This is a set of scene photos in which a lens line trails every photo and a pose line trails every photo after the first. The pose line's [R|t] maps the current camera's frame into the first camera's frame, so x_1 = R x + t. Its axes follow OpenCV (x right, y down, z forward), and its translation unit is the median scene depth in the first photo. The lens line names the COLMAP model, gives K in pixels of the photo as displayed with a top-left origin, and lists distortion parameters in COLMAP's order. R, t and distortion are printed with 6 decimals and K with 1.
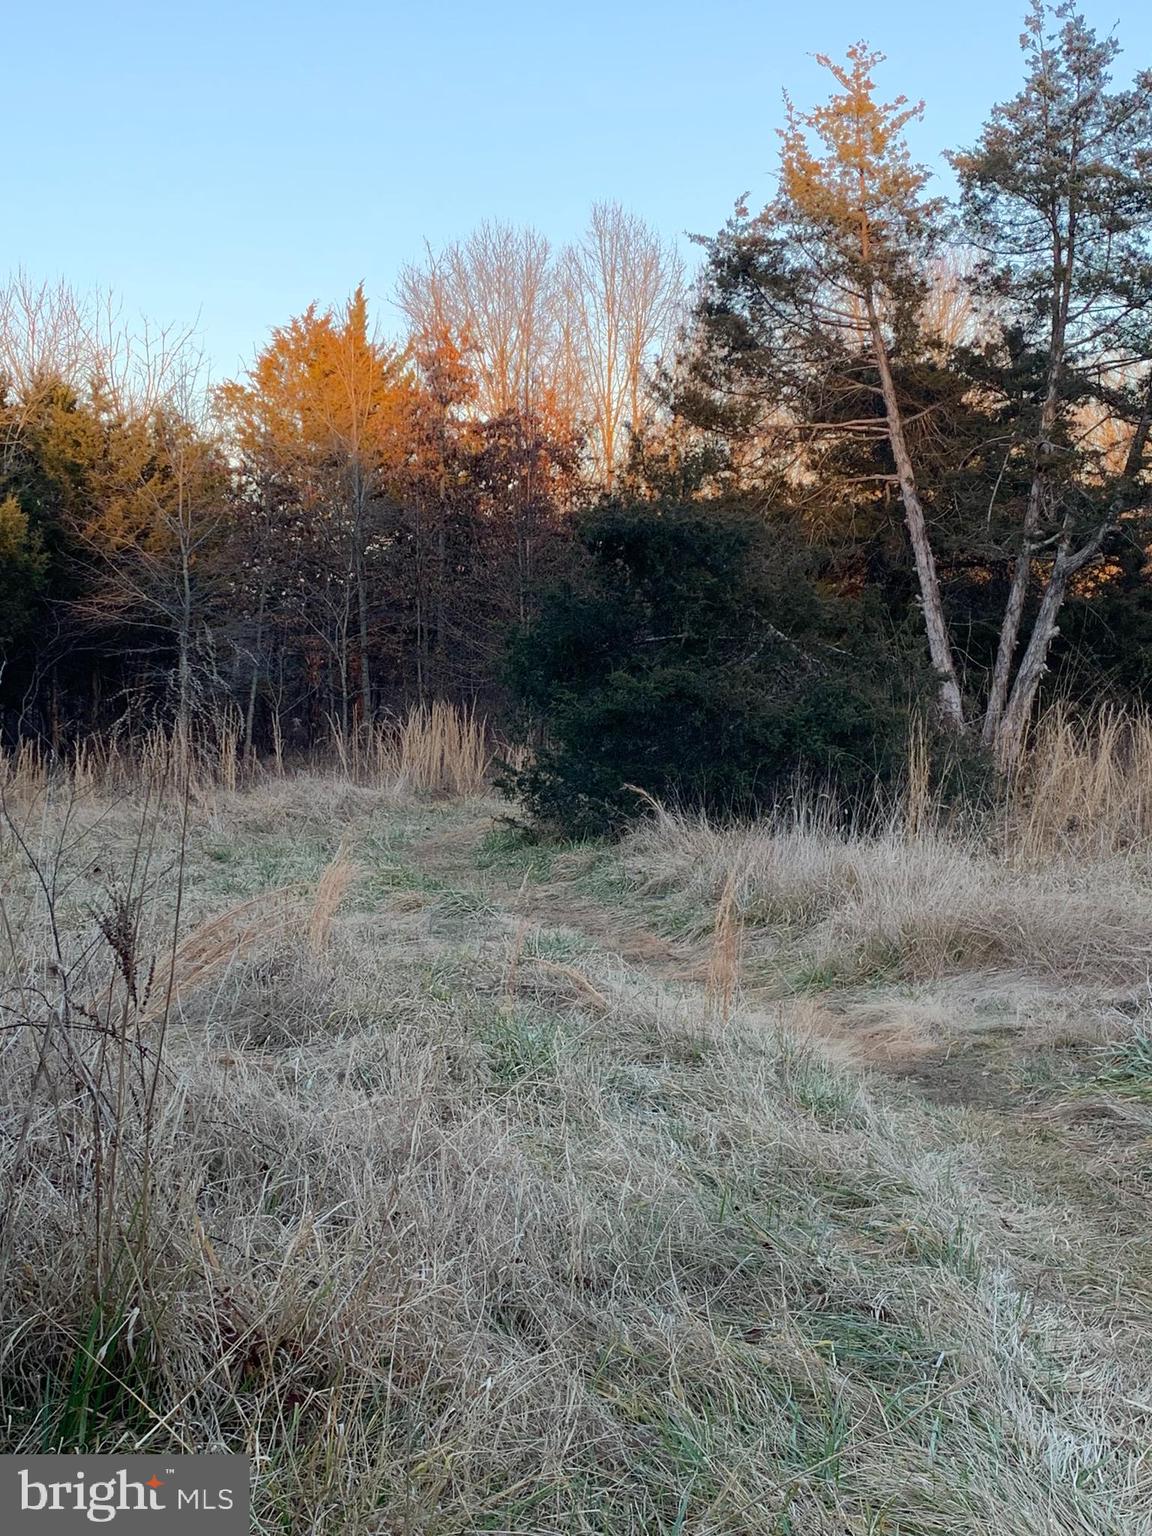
lens RADIAL K [[2098.9, 0, 576.0], [0, 2098.9, 768.0], [0, 0, 1]] dist [0.002844, 0.024889]
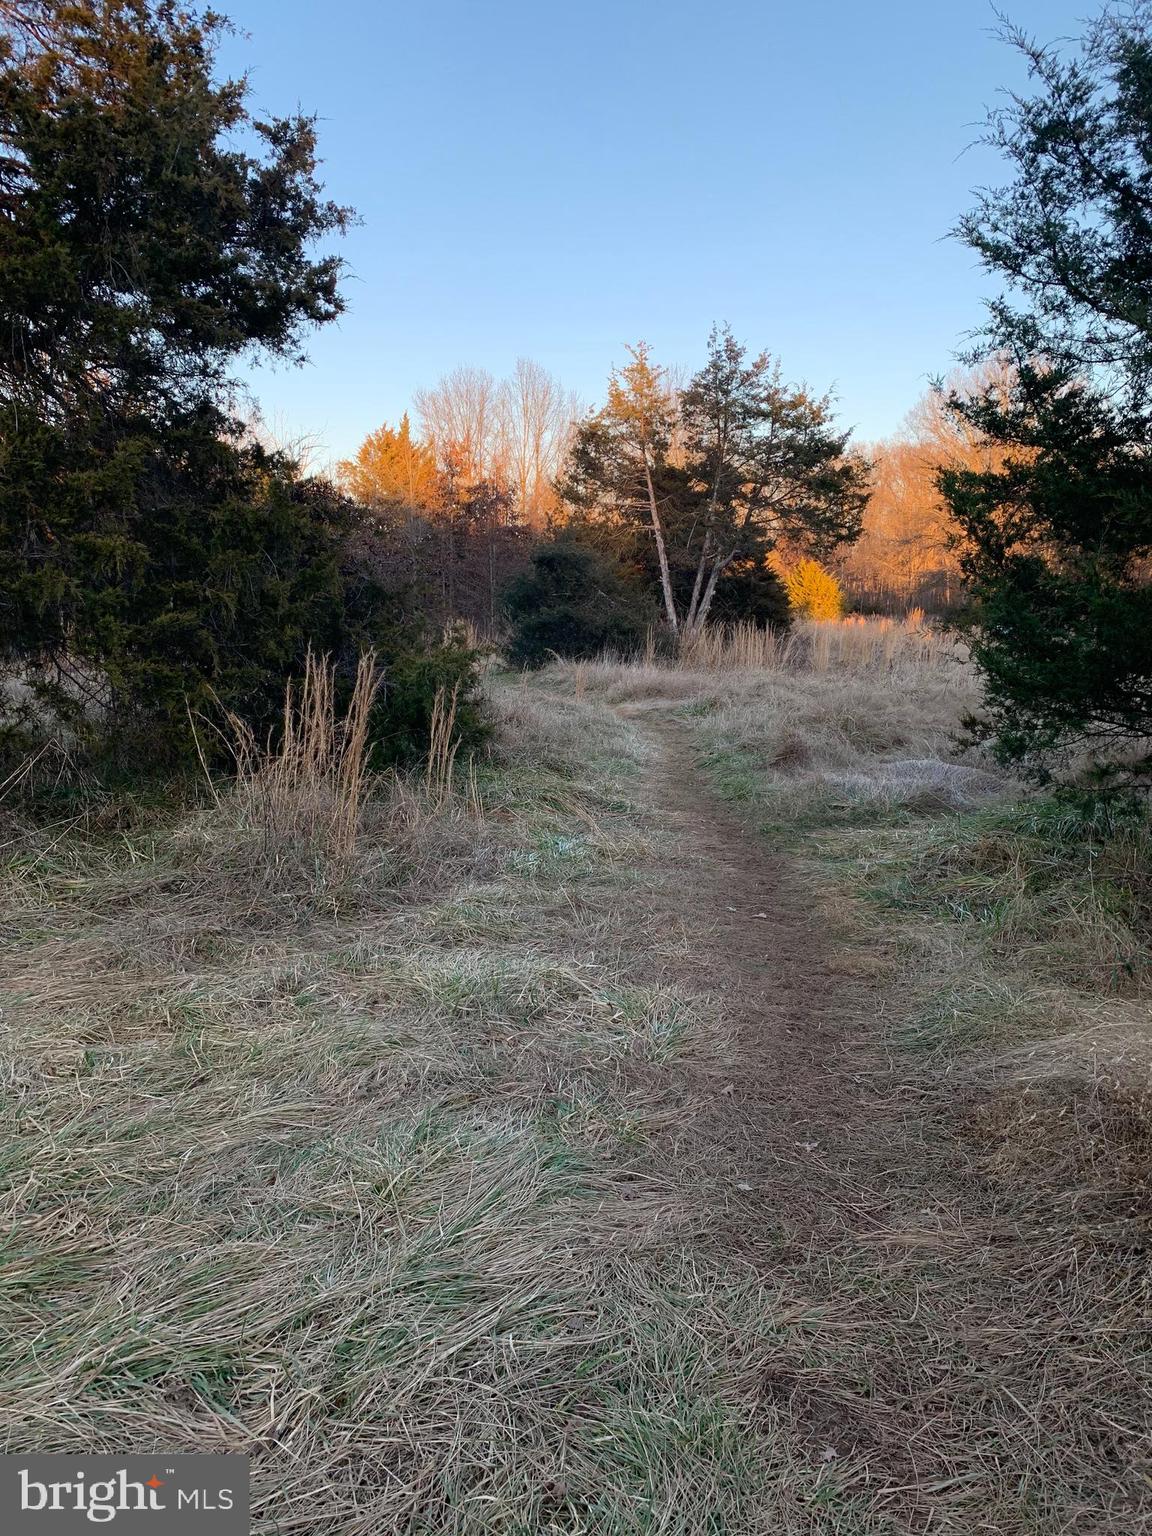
lens RADIAL K [[1164.2, 0, 570.8], [0, 1164.2, 773.9], [0, 0, 1]] dist [0.008214, -0.001731]
pose [[0.997996, 0.005976, 0.062989, -0.025633], [-0.012298, 0.994865, 0.100461, 0.011726], [-0.062065, -0.101034, 0.992945, -0.360818]]
